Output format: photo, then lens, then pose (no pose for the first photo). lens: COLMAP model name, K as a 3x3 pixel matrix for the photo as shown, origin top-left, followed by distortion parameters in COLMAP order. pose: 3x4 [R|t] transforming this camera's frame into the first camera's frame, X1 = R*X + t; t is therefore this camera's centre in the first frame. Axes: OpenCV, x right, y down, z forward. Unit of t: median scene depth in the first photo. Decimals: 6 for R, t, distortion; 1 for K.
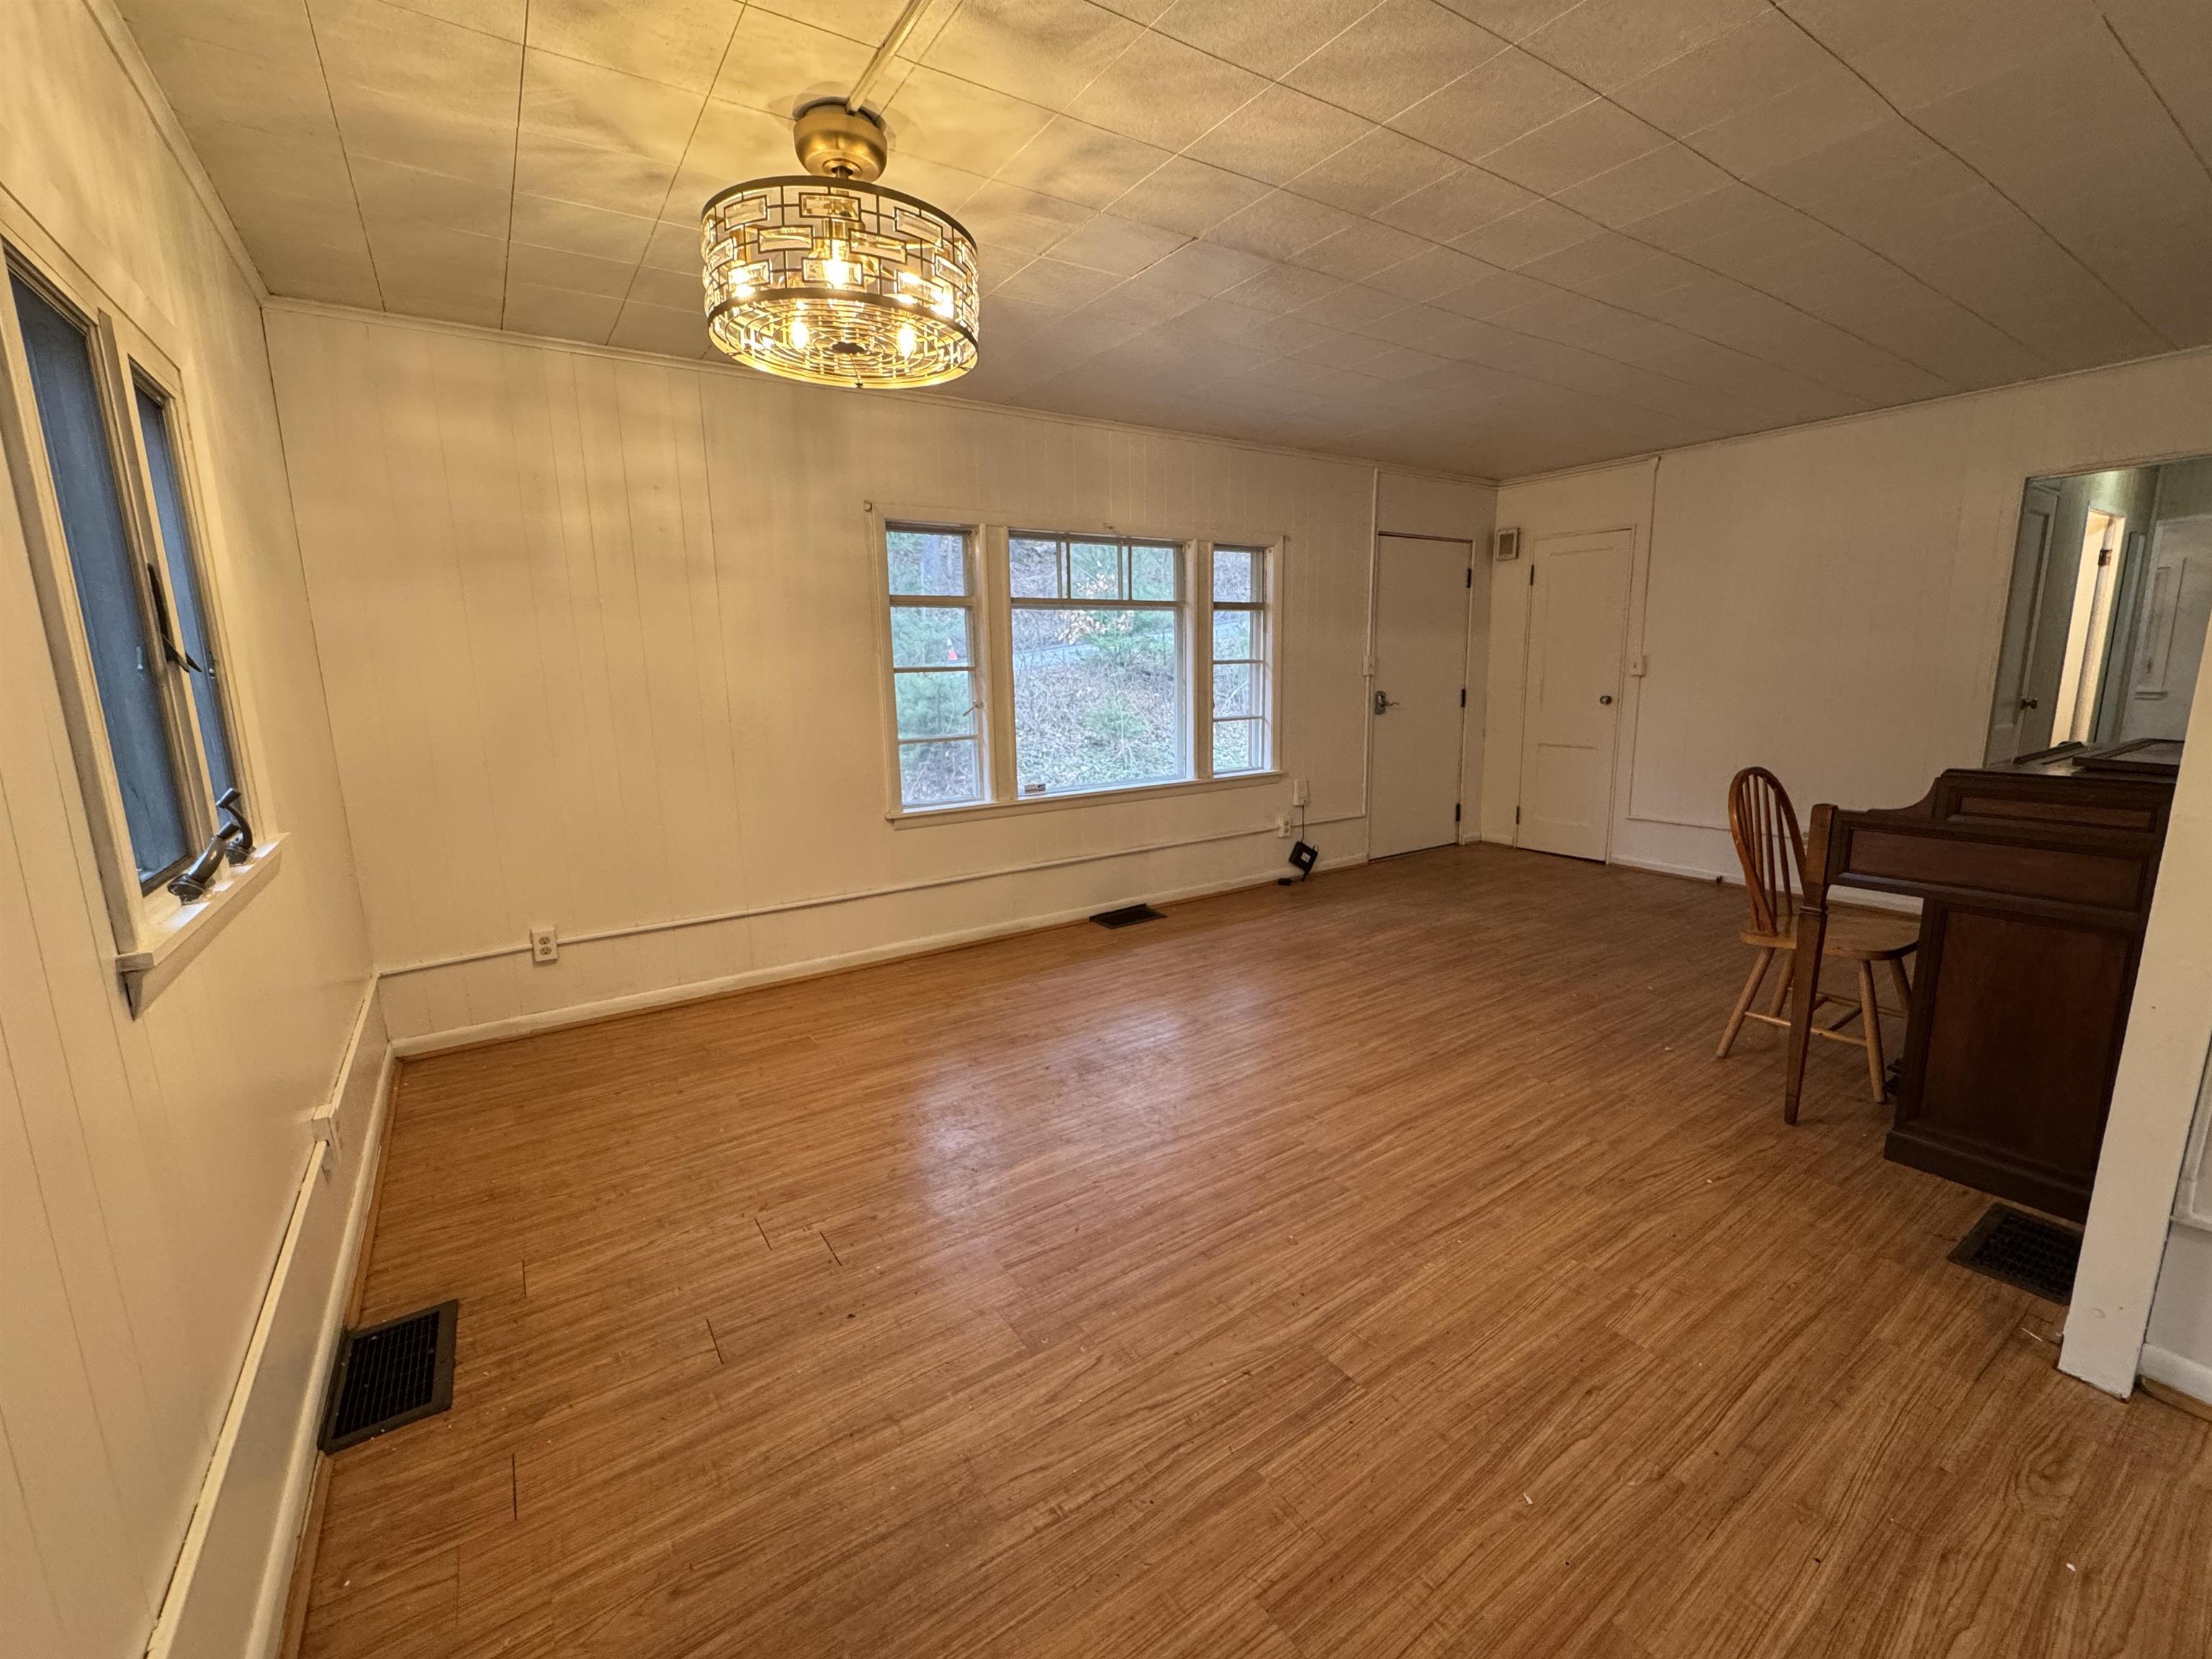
lens RADIAL K [[917.3, 0, 1103.1], [0, 917.3, 830.3], [0, 0, 1]] dist [-0.002461, -0.000393]
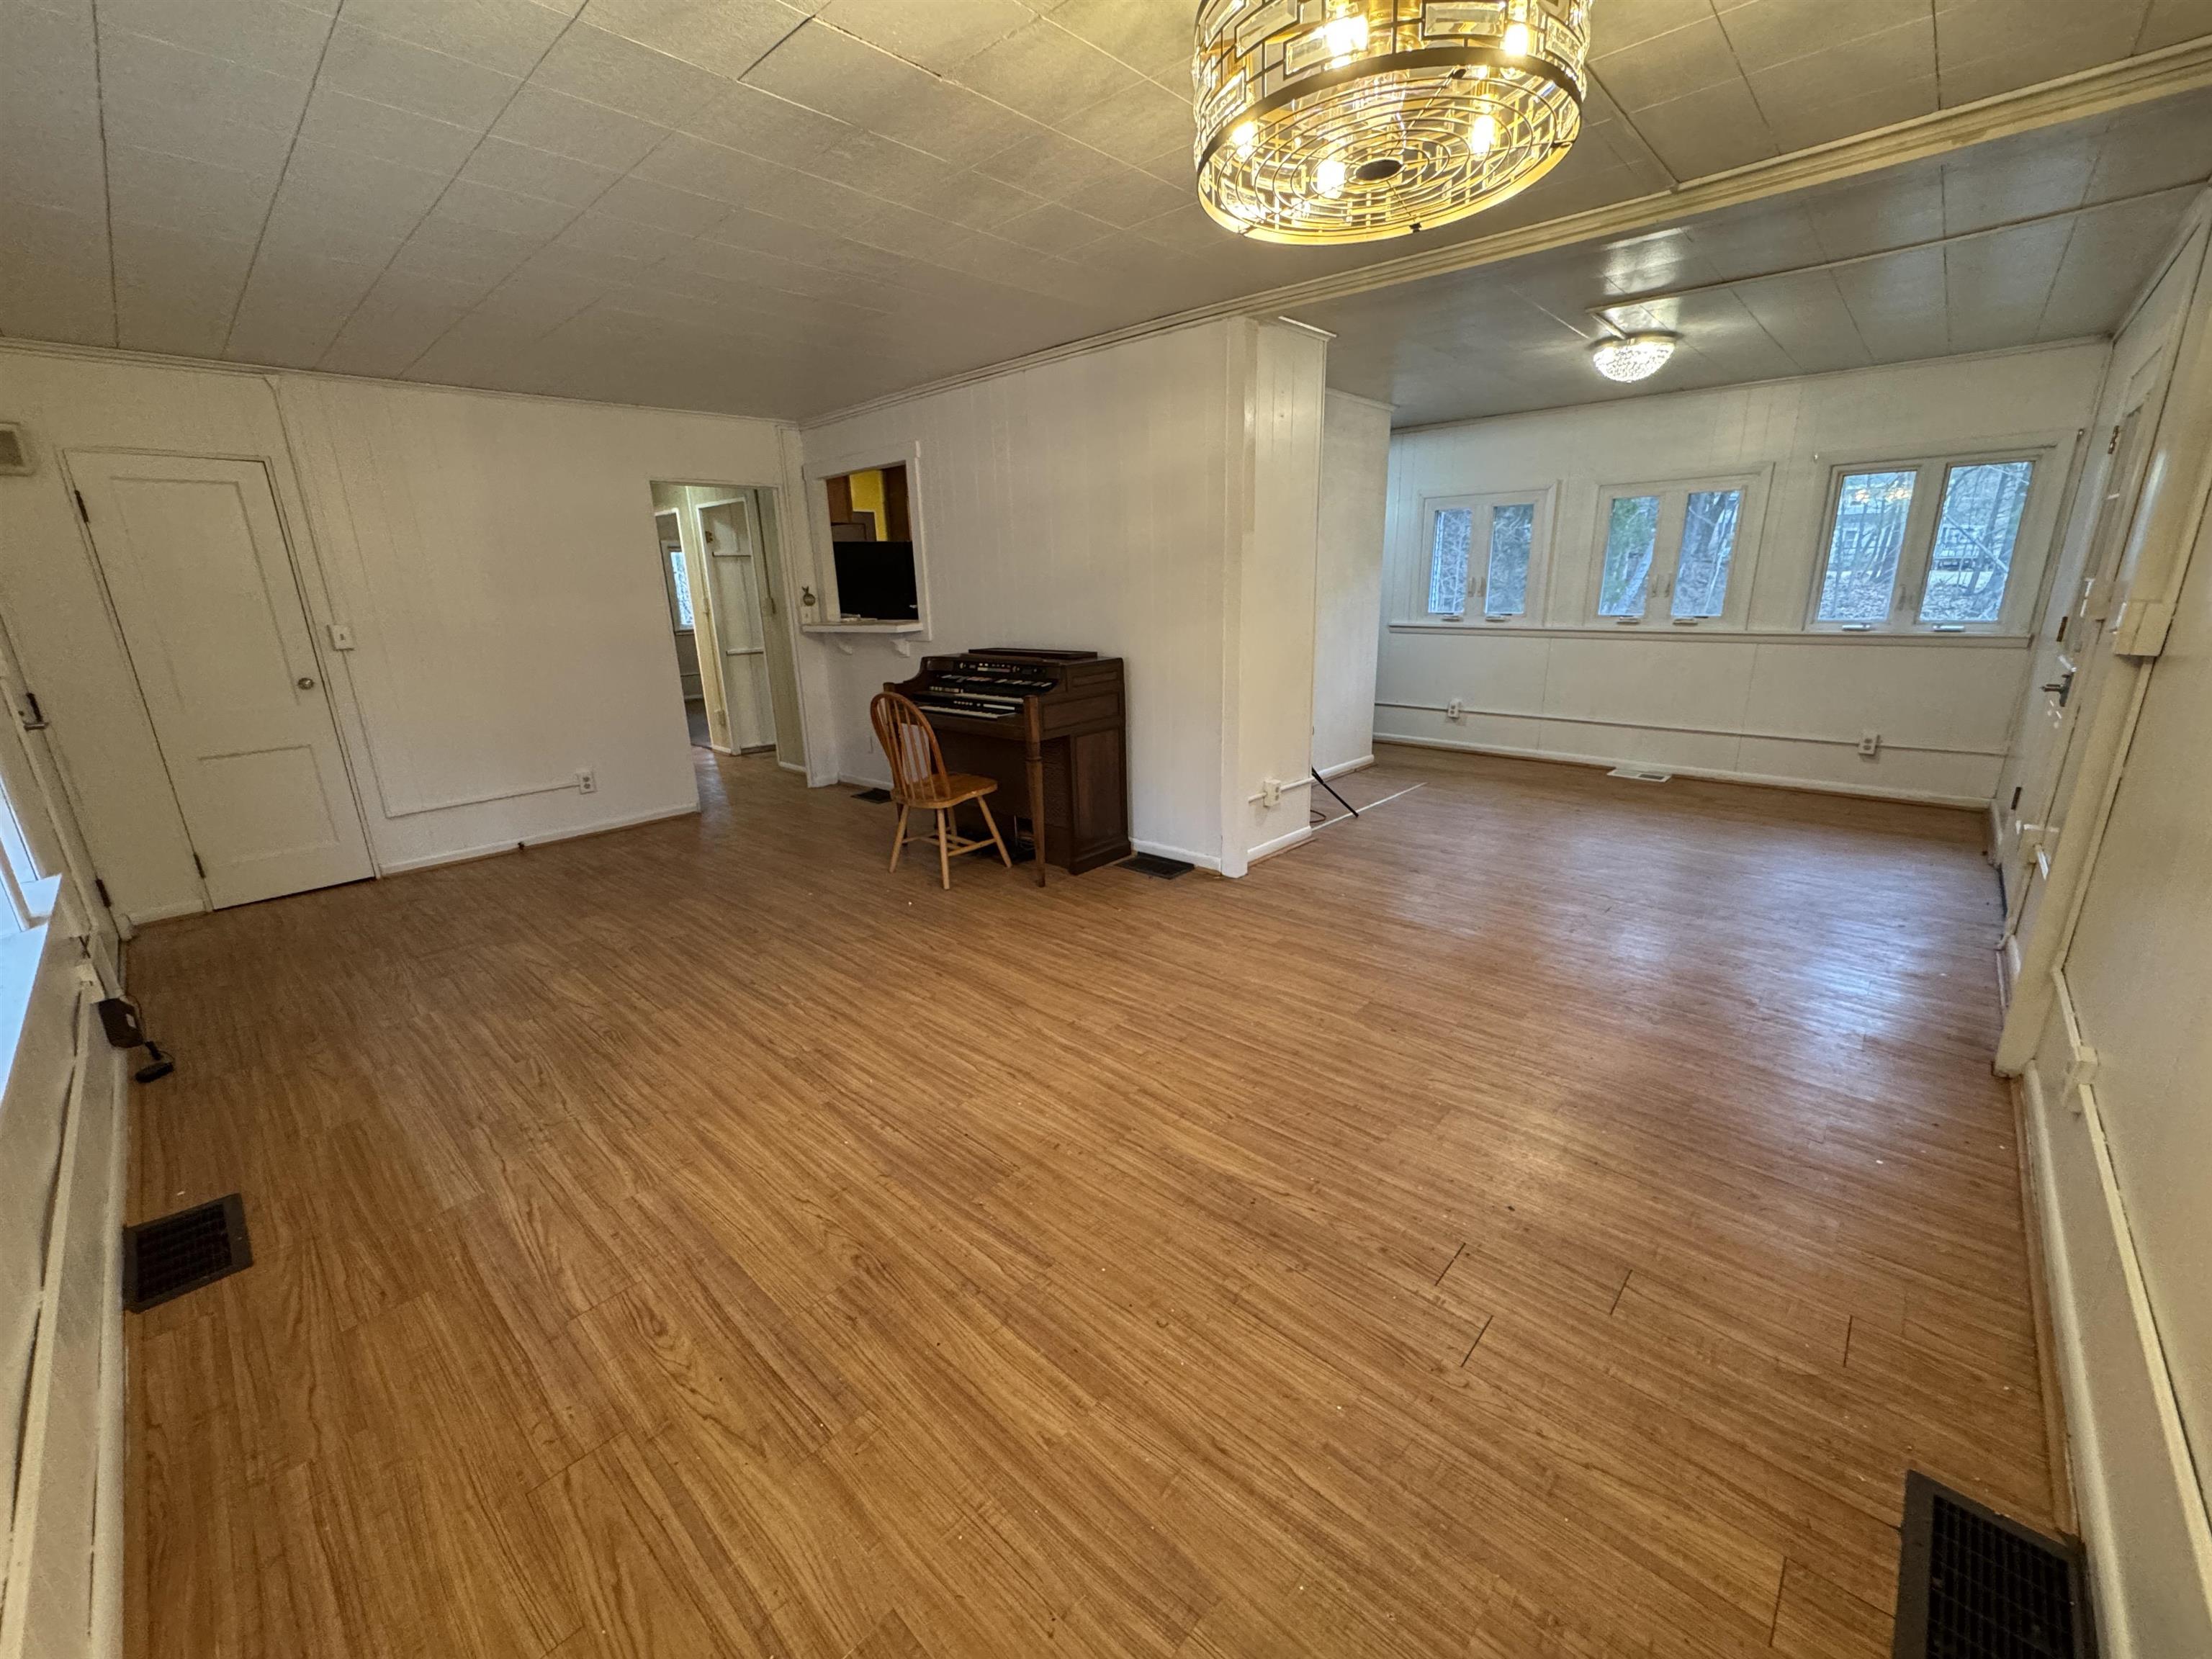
lens RADIAL K [[882.7, 0, 1103.5], [0, 882.7, 828.5], [0, 0, 1]] dist [-0.004426, 0.000734]
pose [[-0.230085, -0.239408, 0.943263, -0.707736], [0.208228, 0.934709, 0.288029, -0.203397], [-0.950632, 0.262685, -0.165211, 1.024125]]
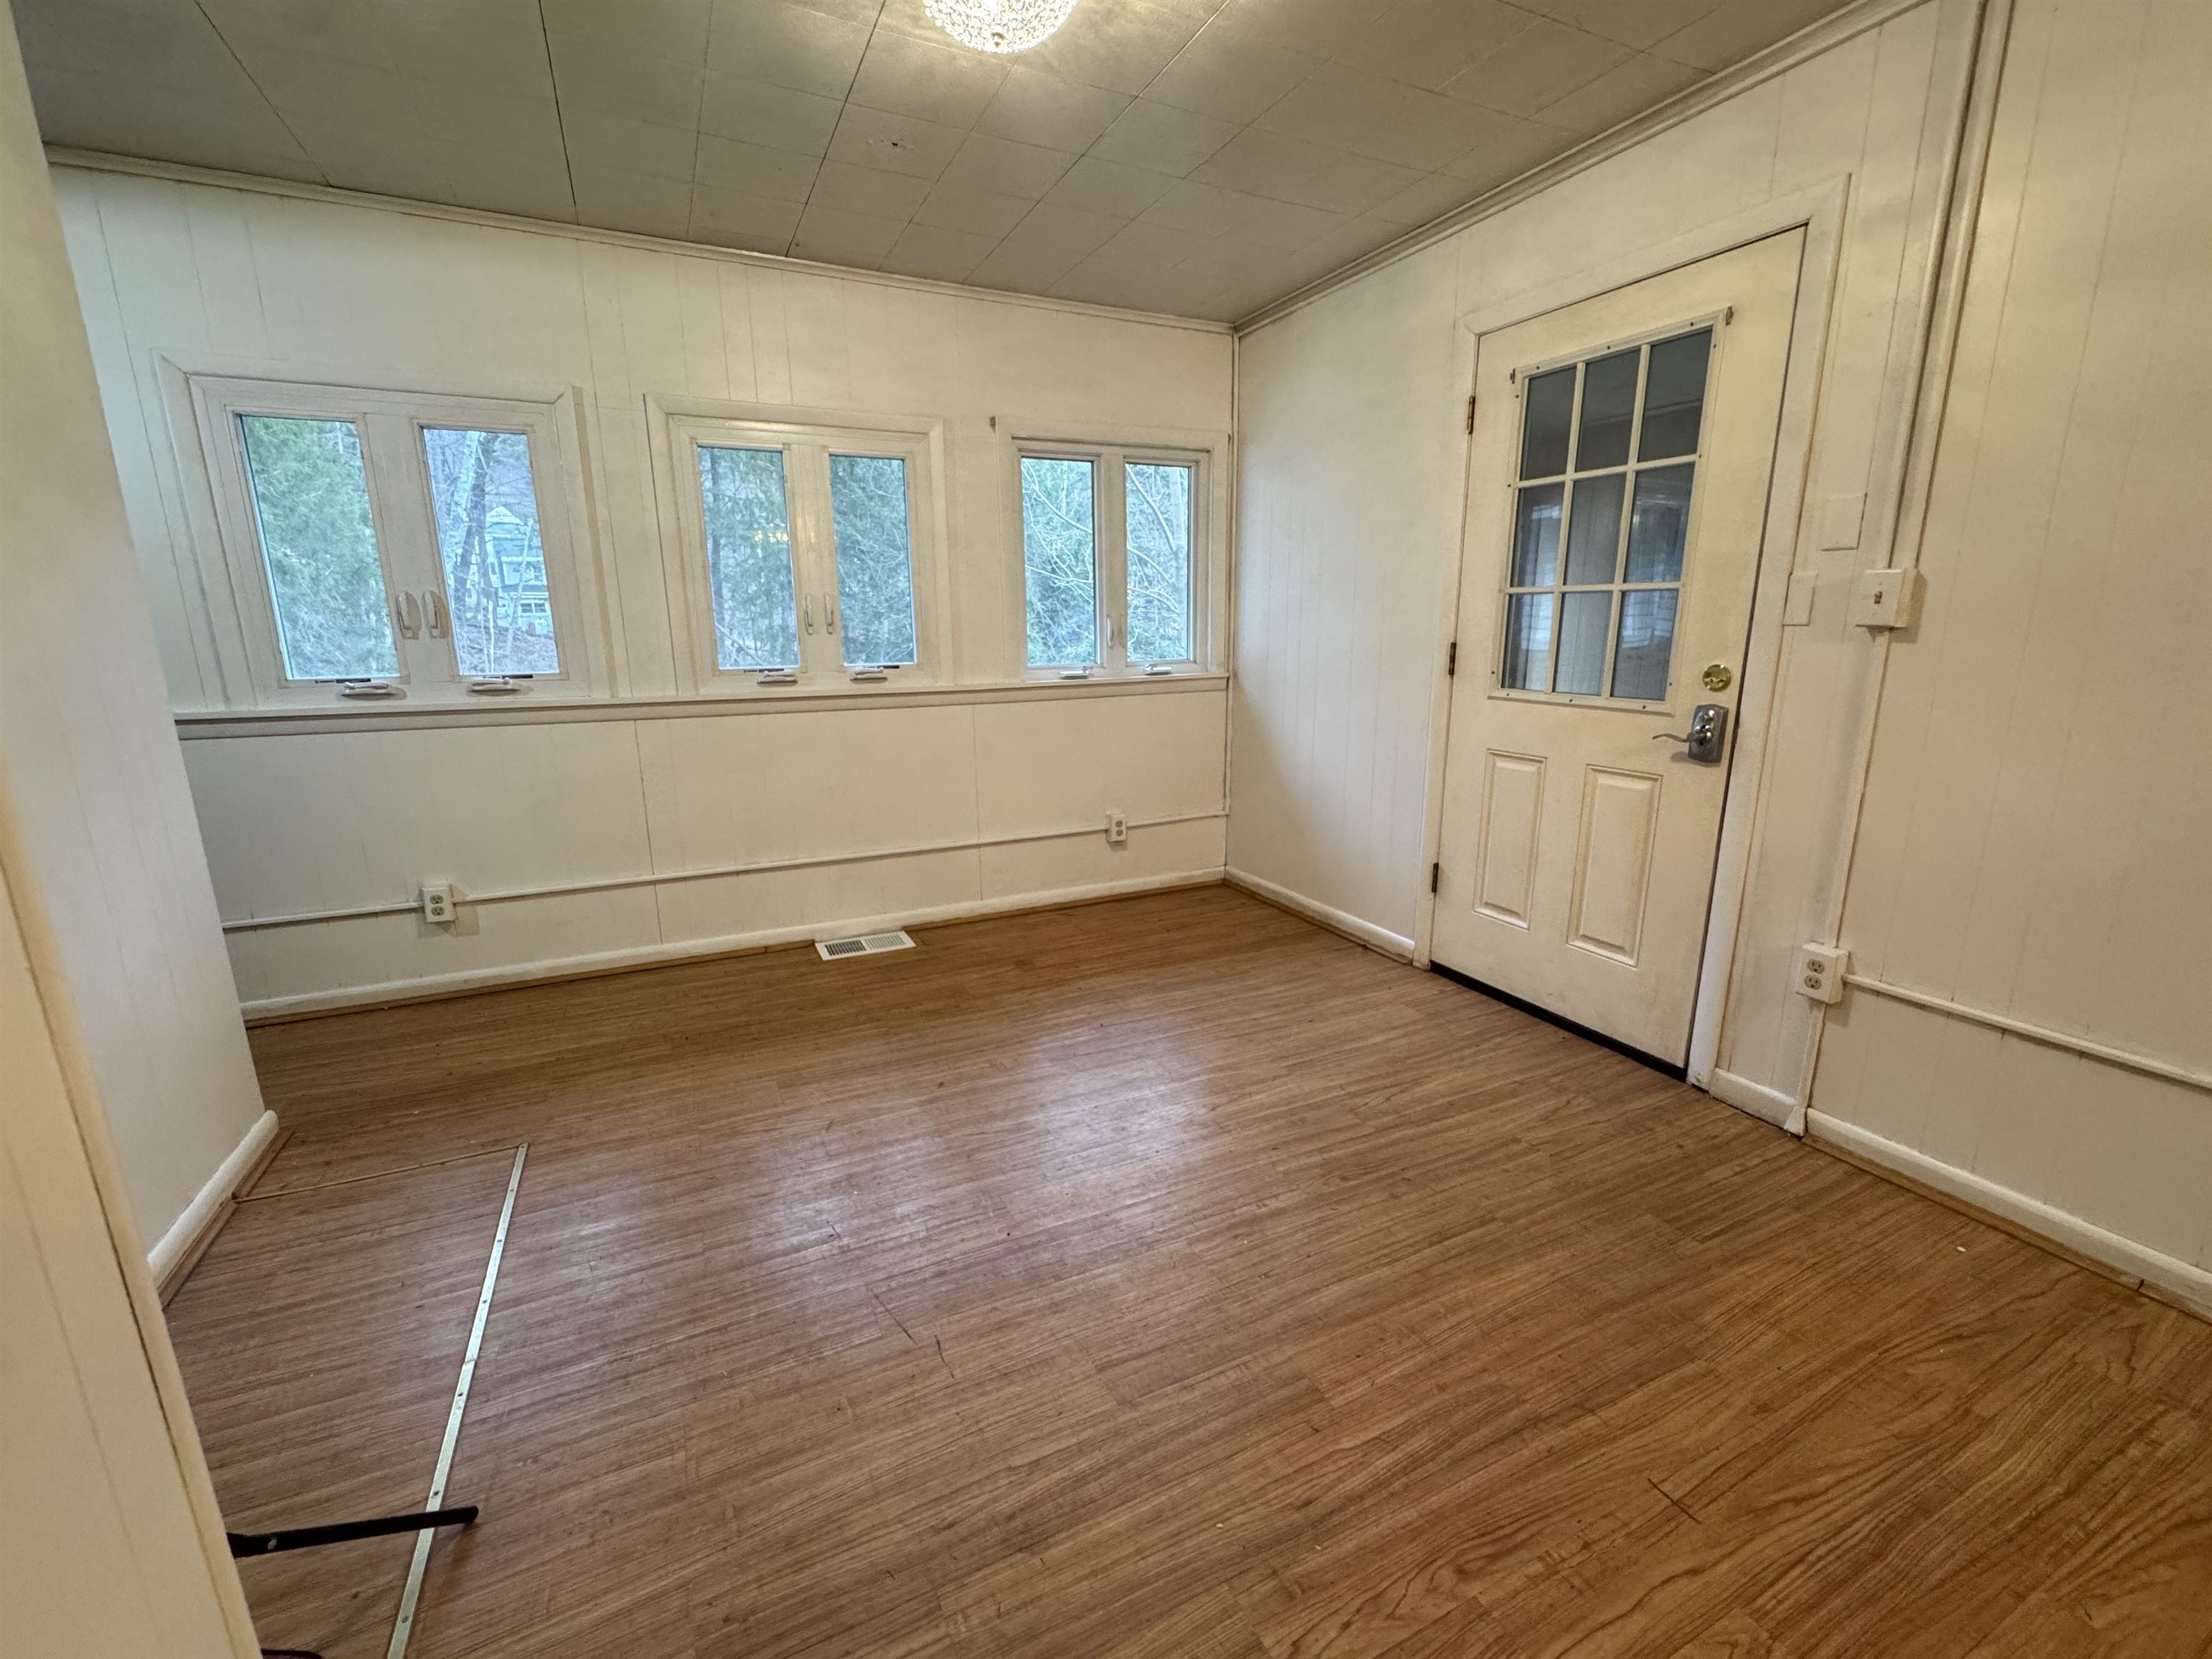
lens RADIAL K [[929.1, 0, 1098.7], [0, 929.1, 823.1], [0, 0, 1]] dist [0.001536, -0.000017]
pose [[-0.988777, 0.001685, 0.149391, 0.538086], [0.059117, 0.922735, 0.380873, -0.056756], [-0.137207, 0.385430, -0.912479, 0.451942]]
